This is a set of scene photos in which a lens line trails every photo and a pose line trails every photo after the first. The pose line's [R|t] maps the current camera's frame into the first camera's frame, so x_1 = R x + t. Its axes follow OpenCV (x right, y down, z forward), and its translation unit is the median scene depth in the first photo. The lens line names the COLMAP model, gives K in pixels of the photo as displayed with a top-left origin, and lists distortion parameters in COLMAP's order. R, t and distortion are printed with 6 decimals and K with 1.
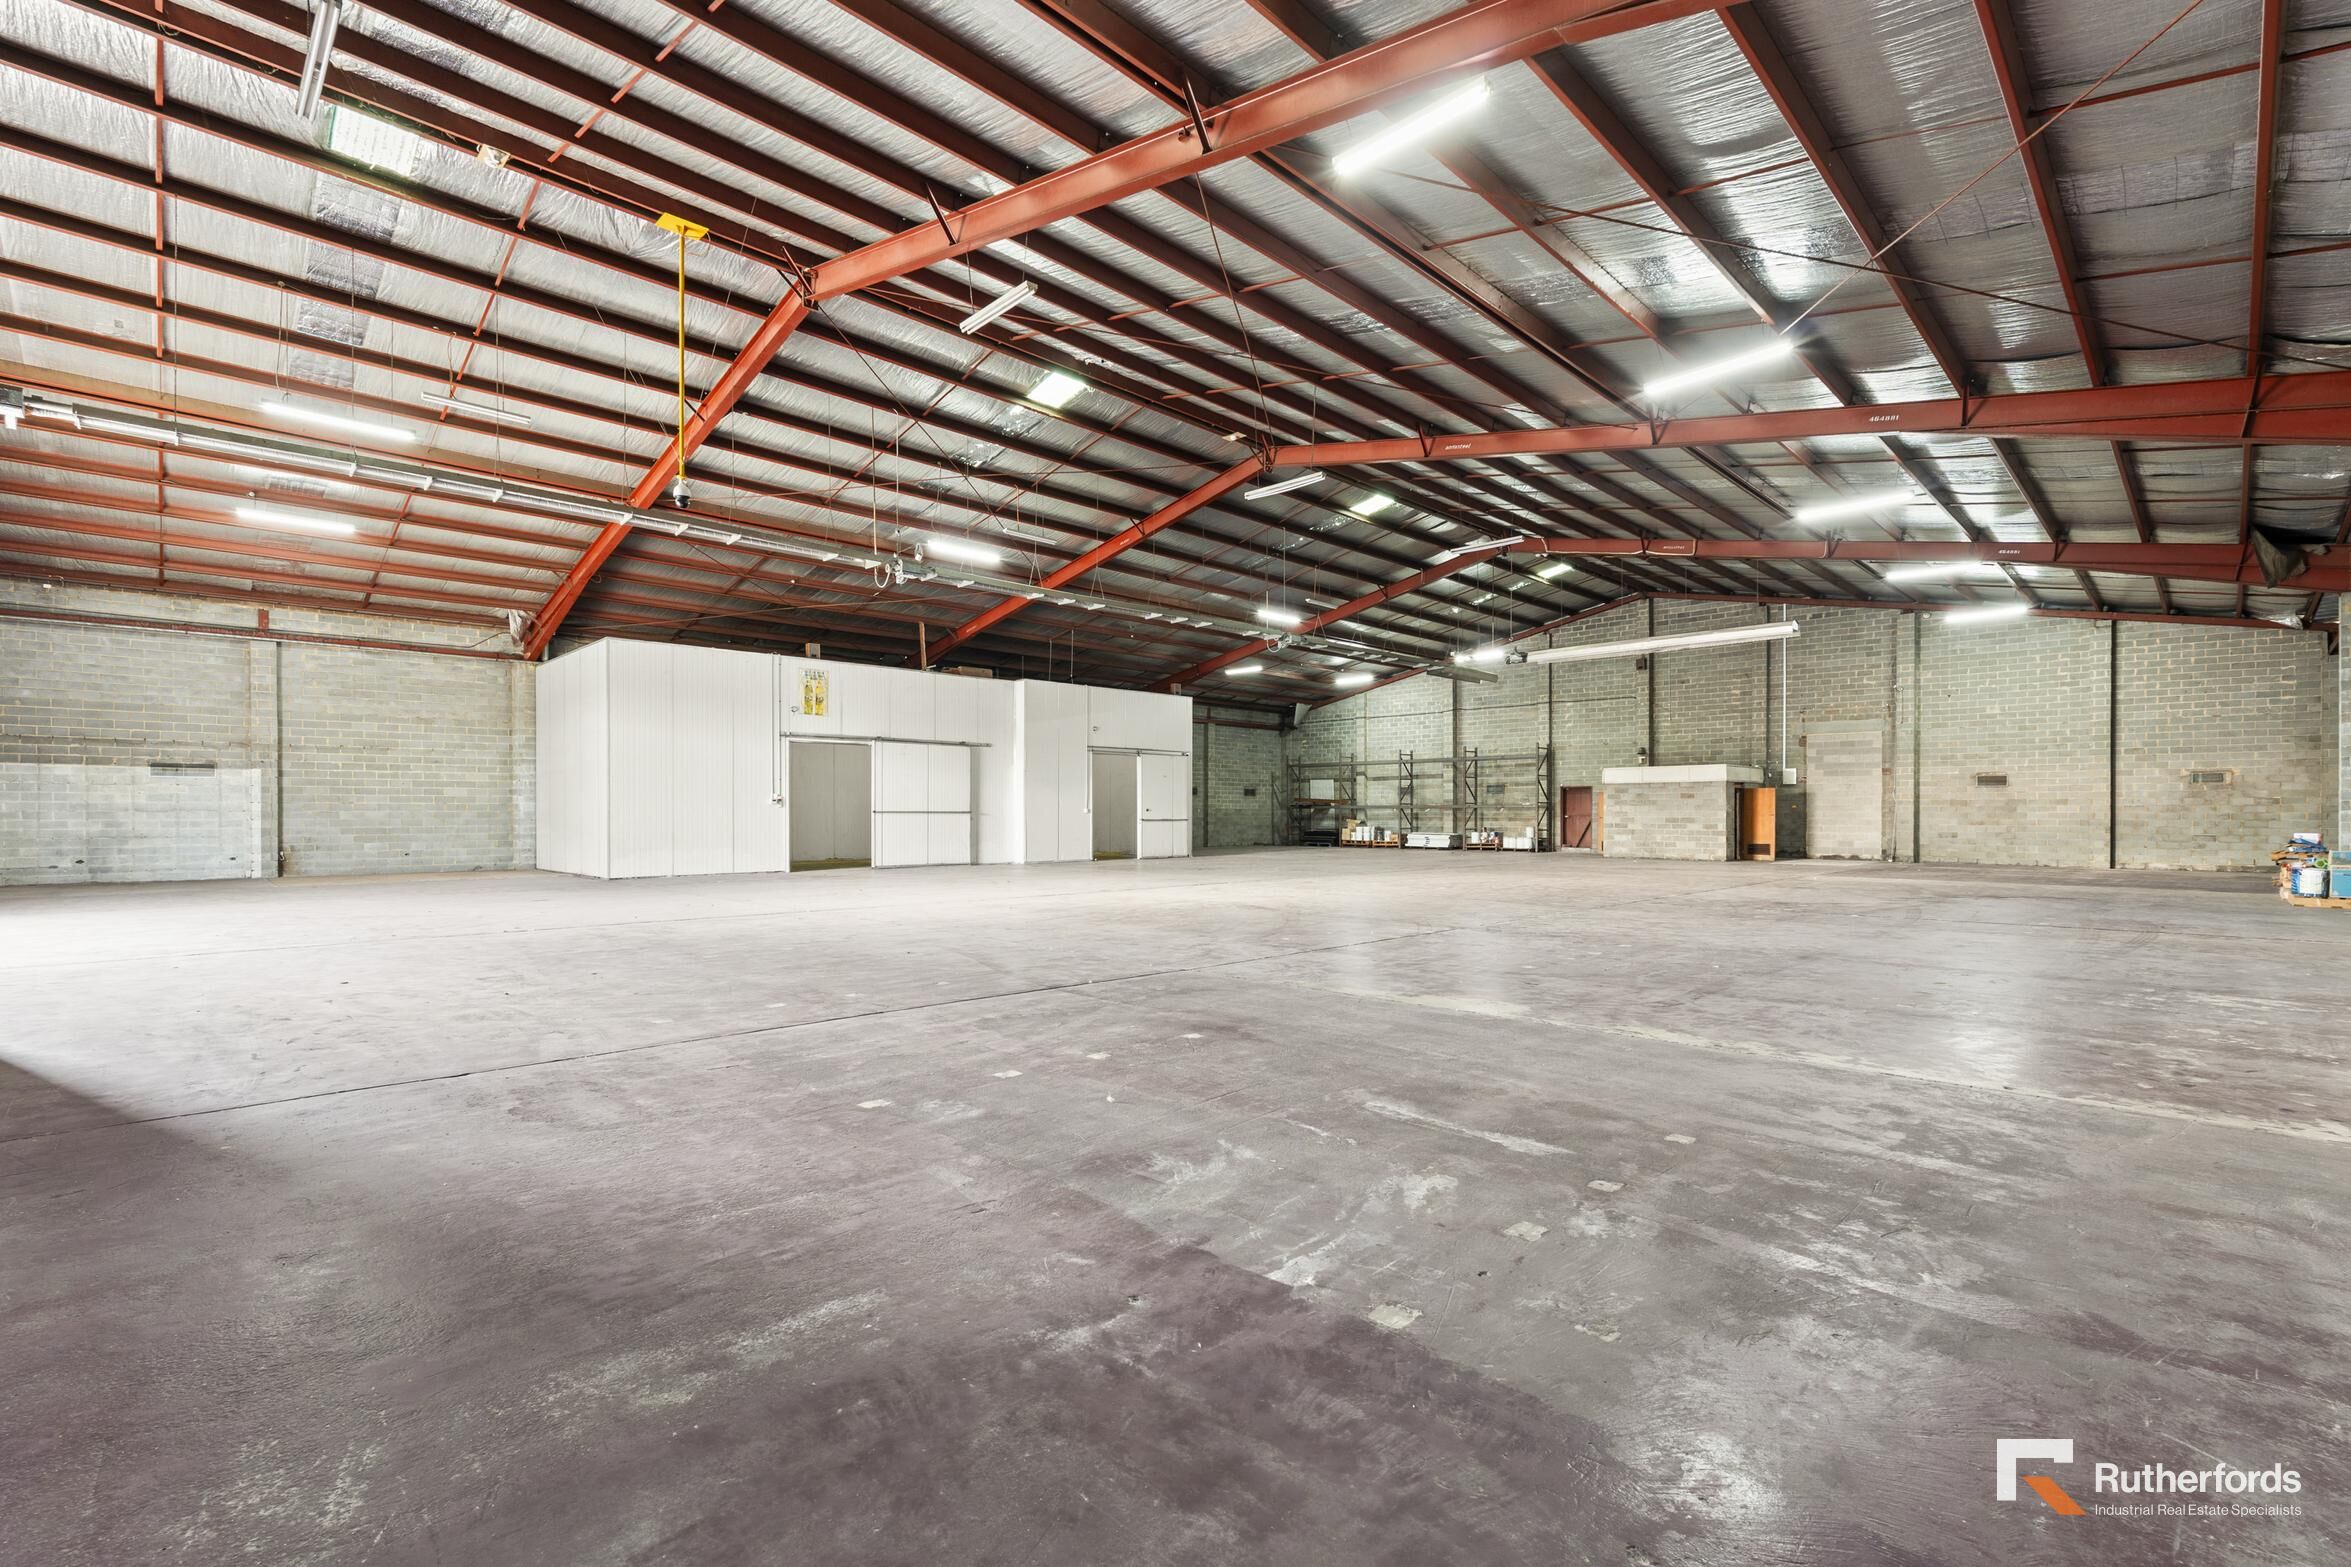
lens RADIAL K [[1029.4, 0, 1187.1], [0, 1029.4, 818.9], [0, 0, 1]] dist [-0.006752, 0.000202]
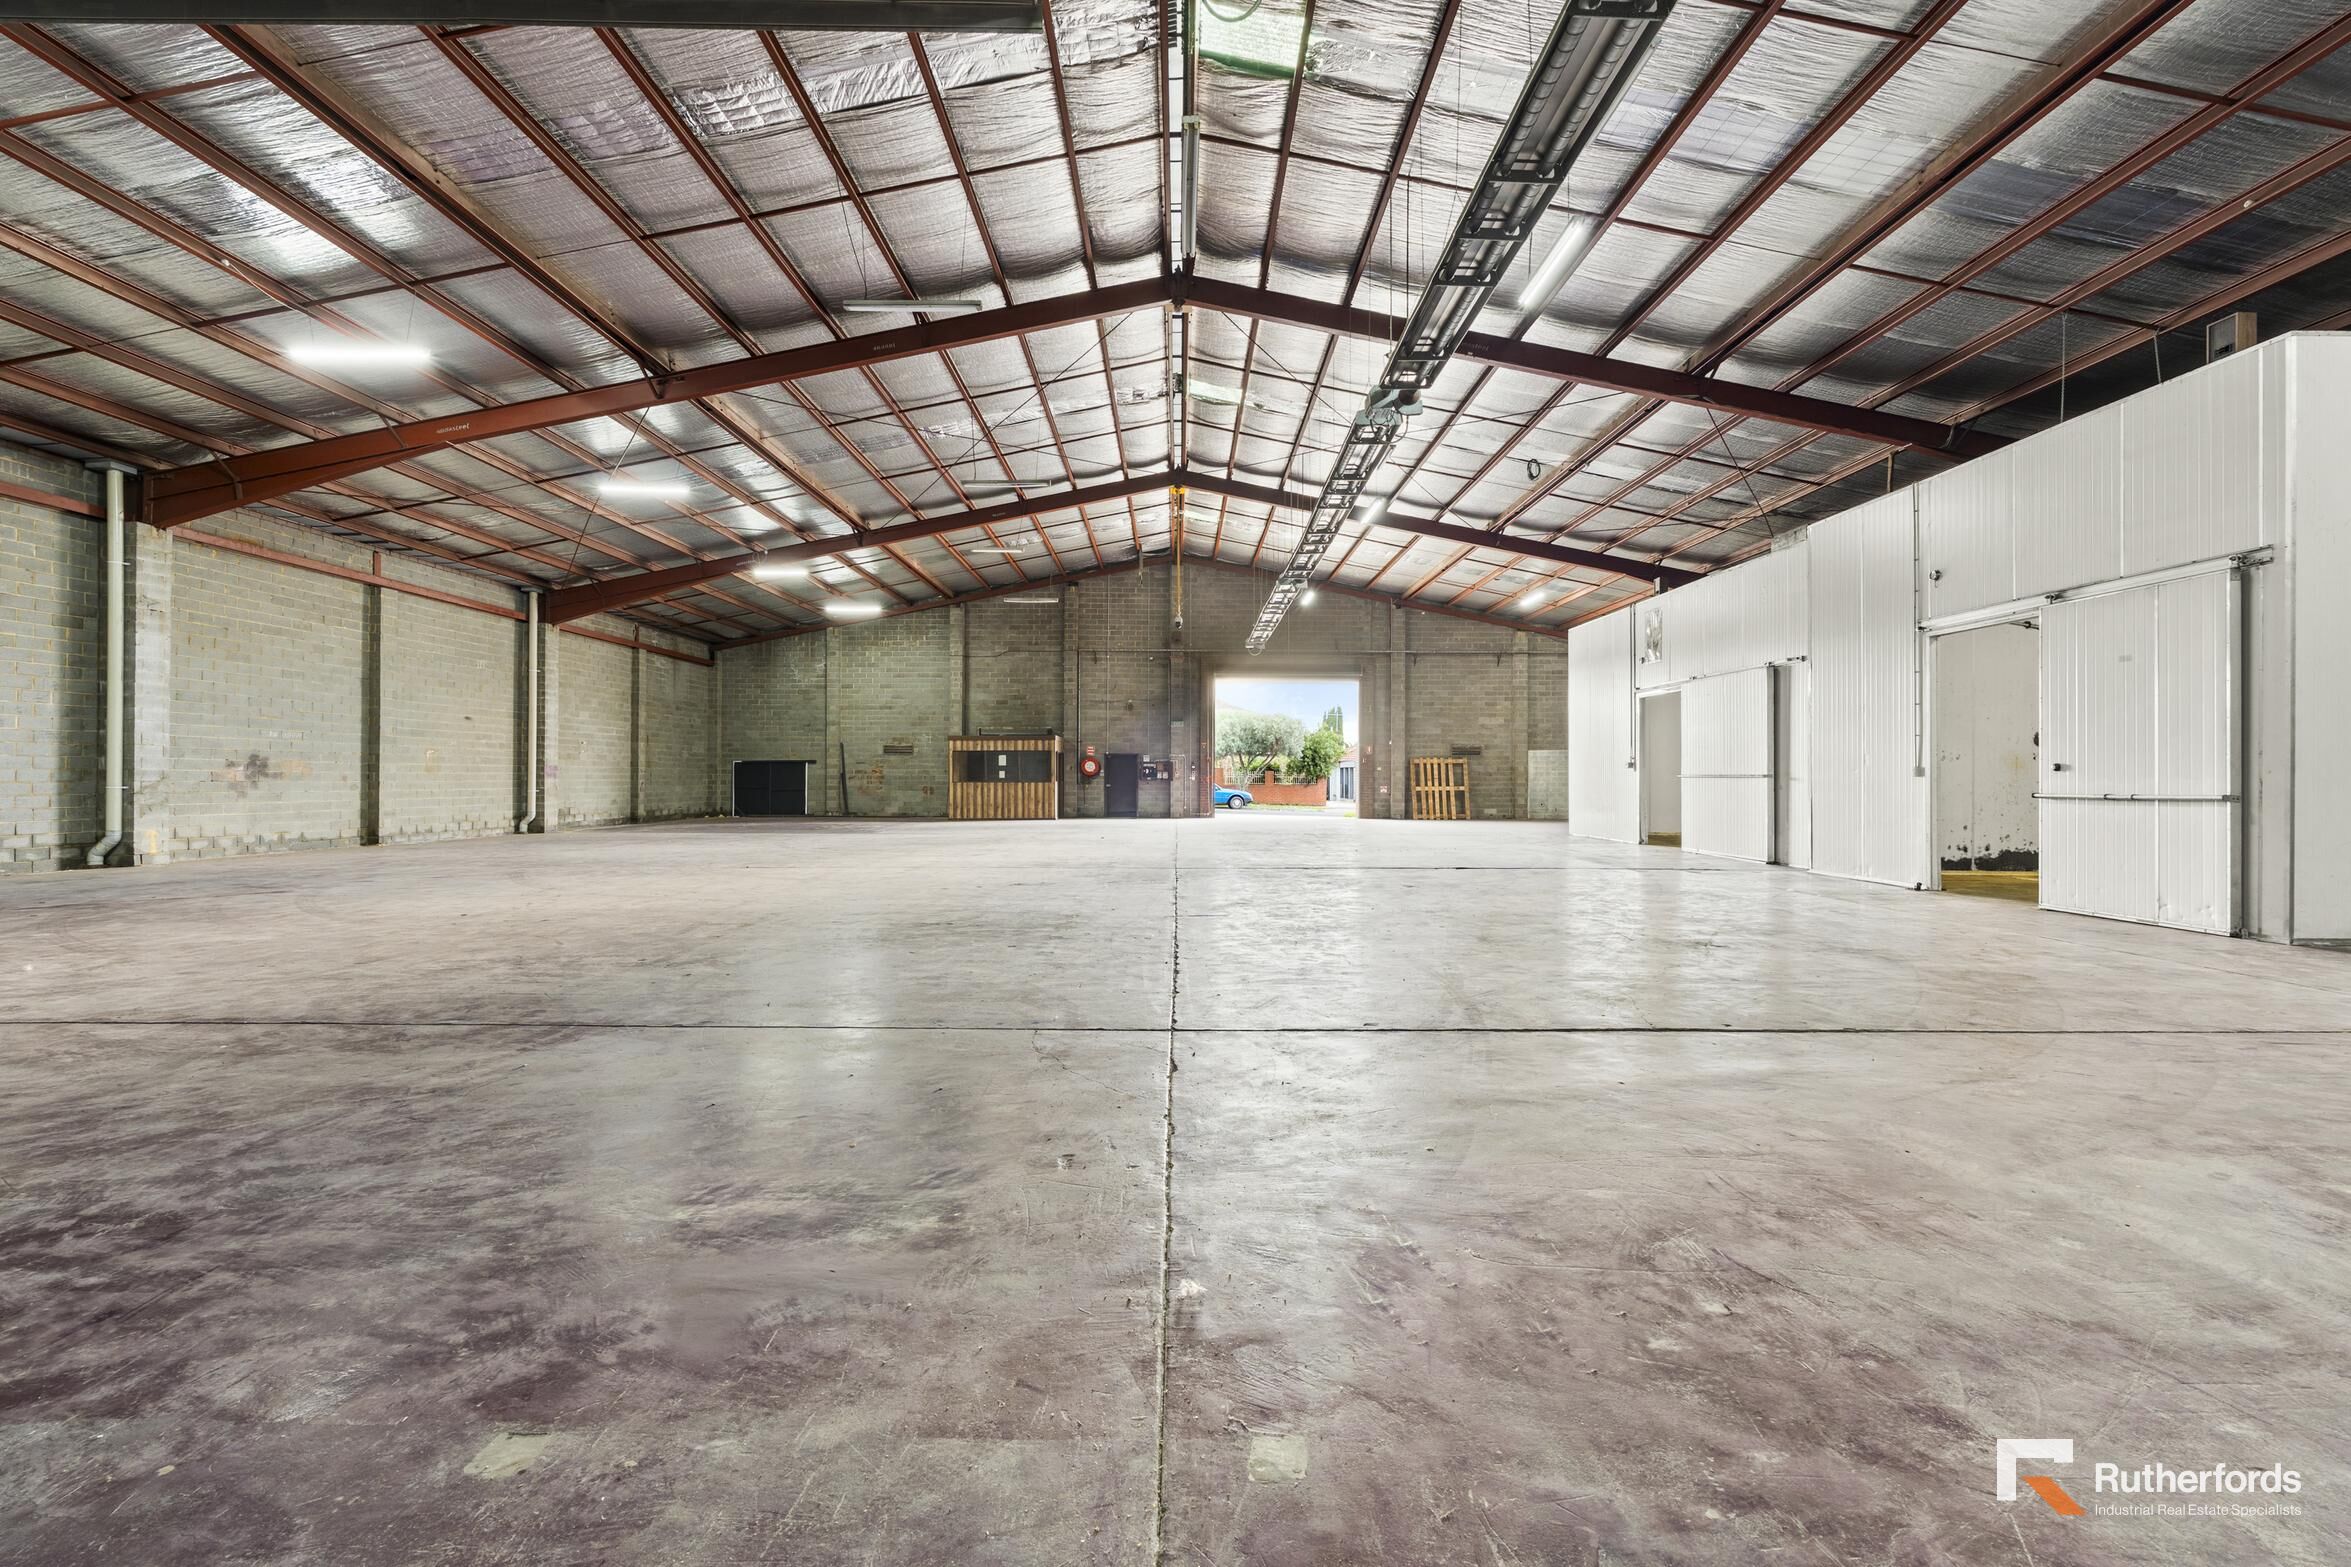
lens RADIAL K [[1030.4, 0, 1175.5], [0, 1030.4, 783.5], [0, 0, 1]] dist [-0.002865, 0.000235]
pose [[-0.707988, 0.002109, -0.706221, 0.409861], [-0.006522, 0.999933, 0.009525, -0.005072], [0.706194, 0.011349, -0.707928, 1.047214]]
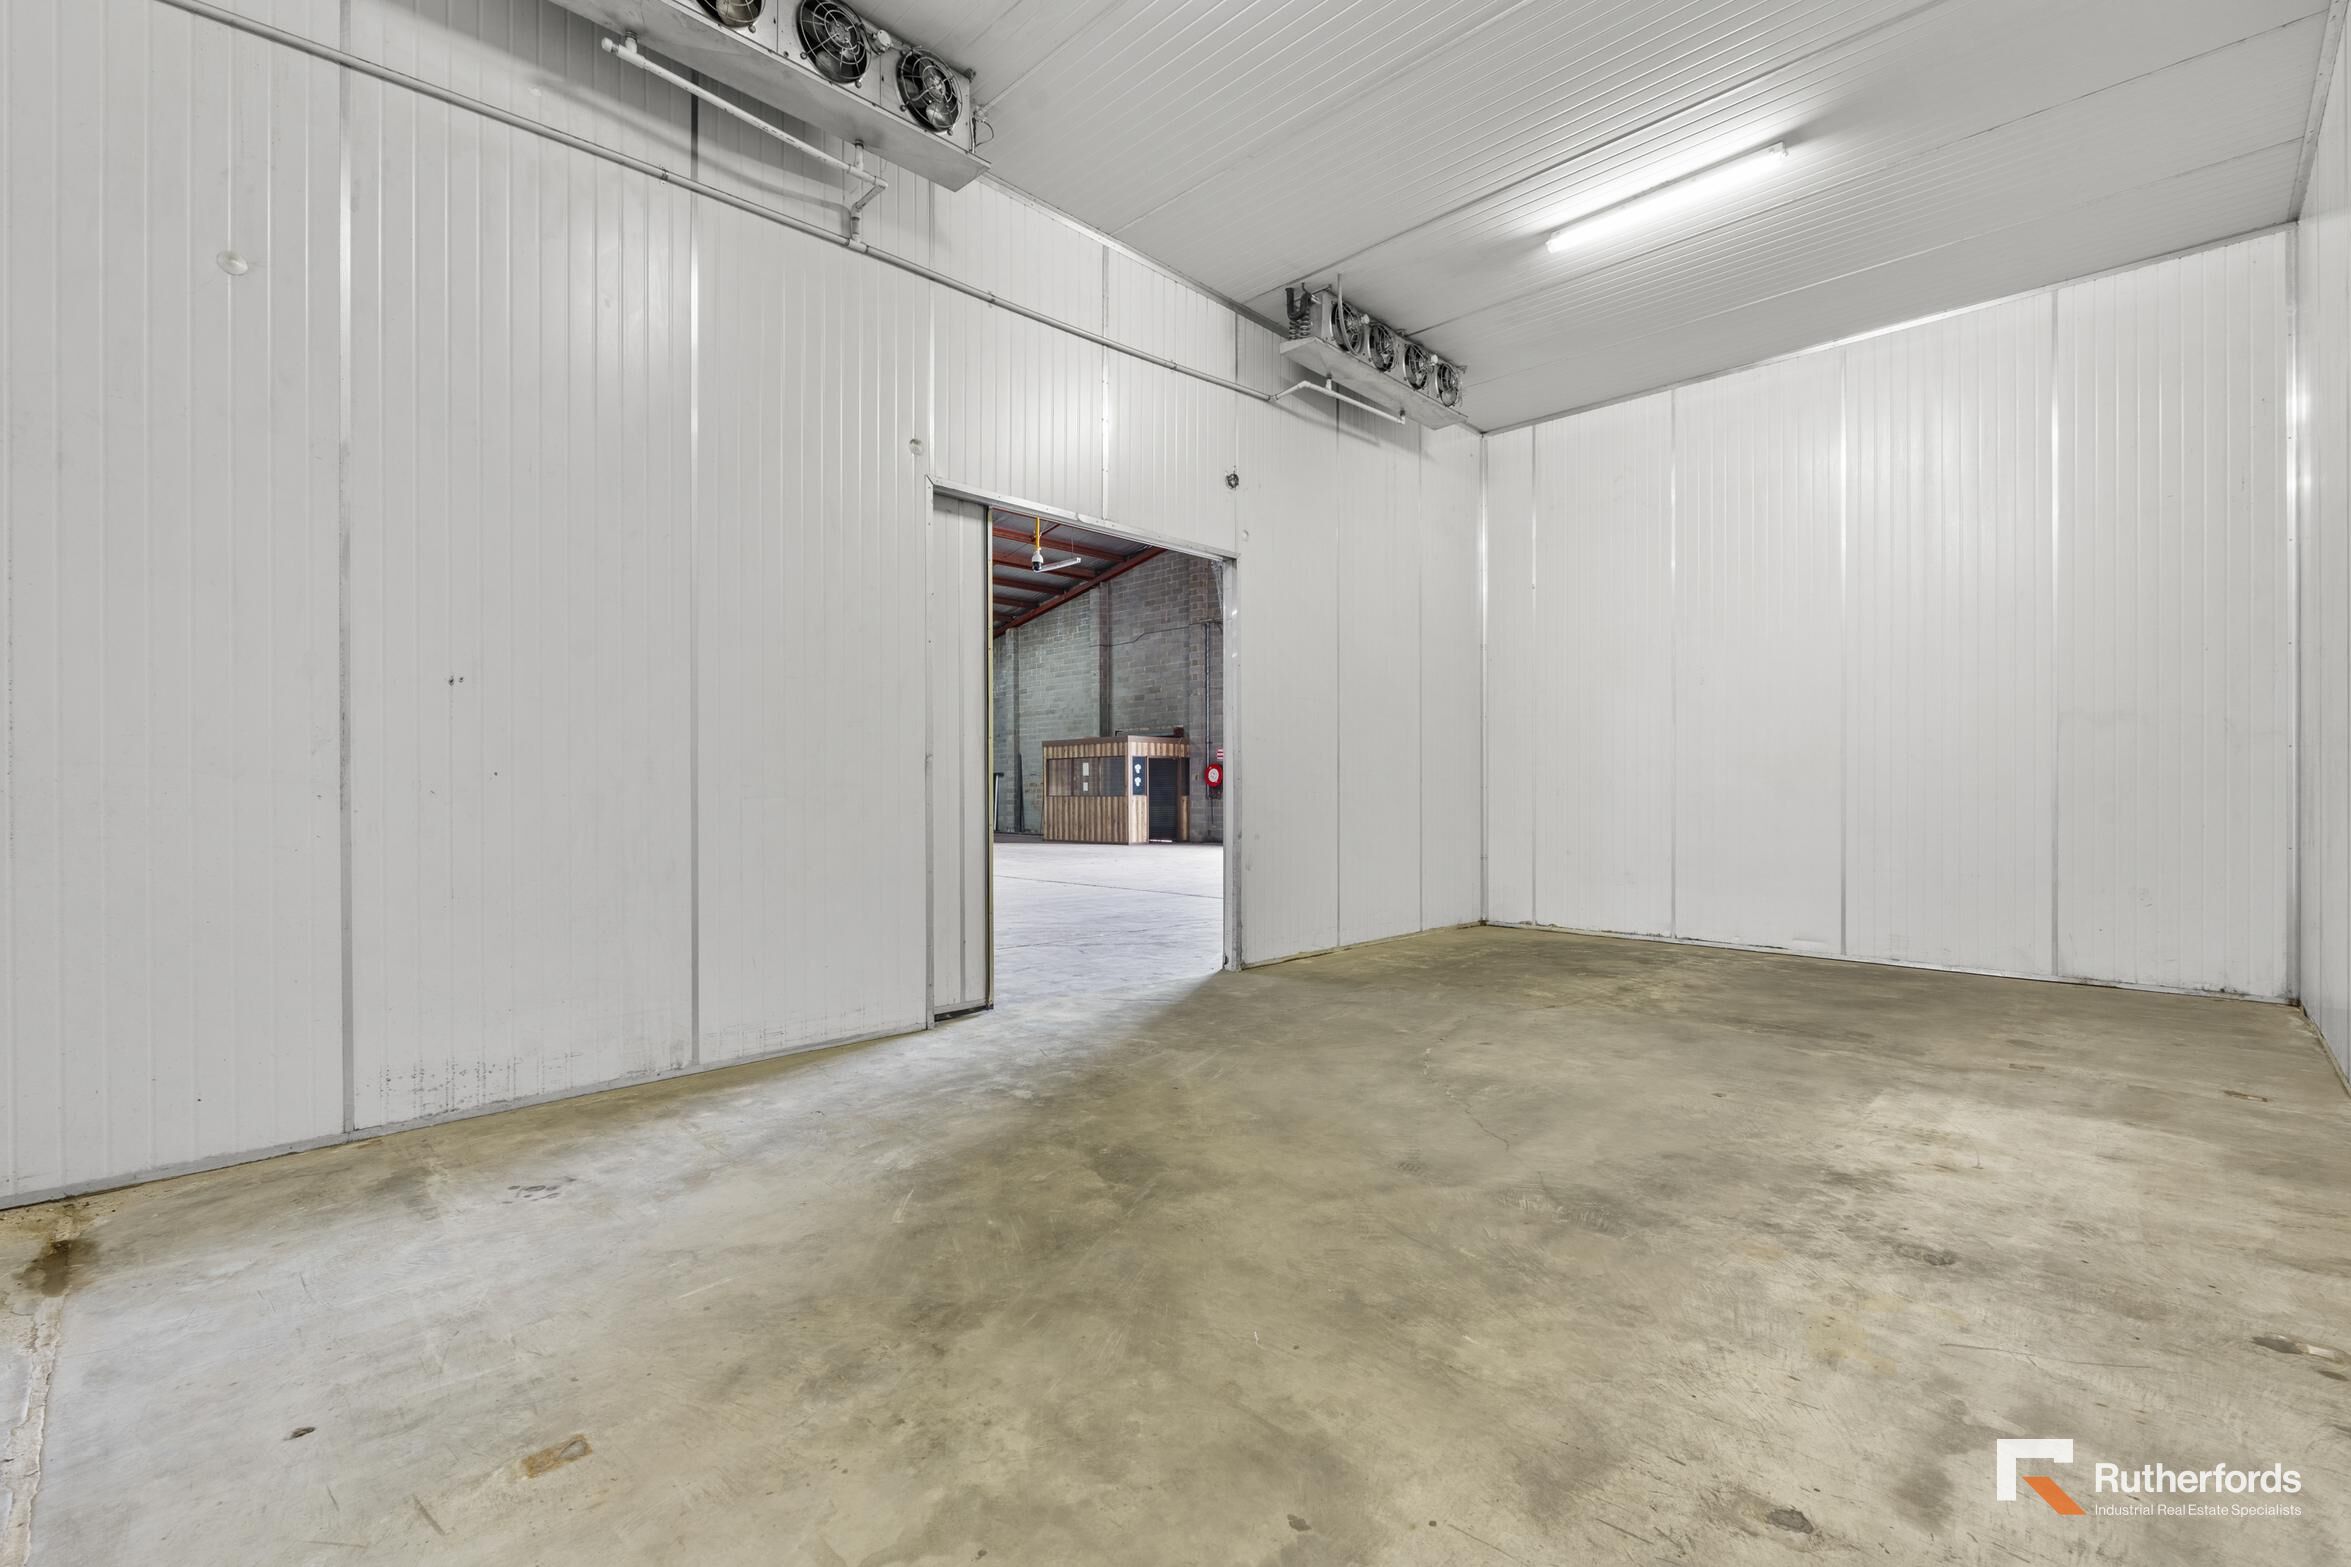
lens RADIAL K [[1026.3, 0, 1176.9], [0, 1026.3, 788.9], [0, 0, 1]] dist [-0.003586, 0.000292]
pose [[-0.999934, 0.001097, -0.011453, -0.283032], [0.001032, 0.999983, 0.005666, -0.006059], [0.011459, 0.005654, -0.999918, 1.025217]]
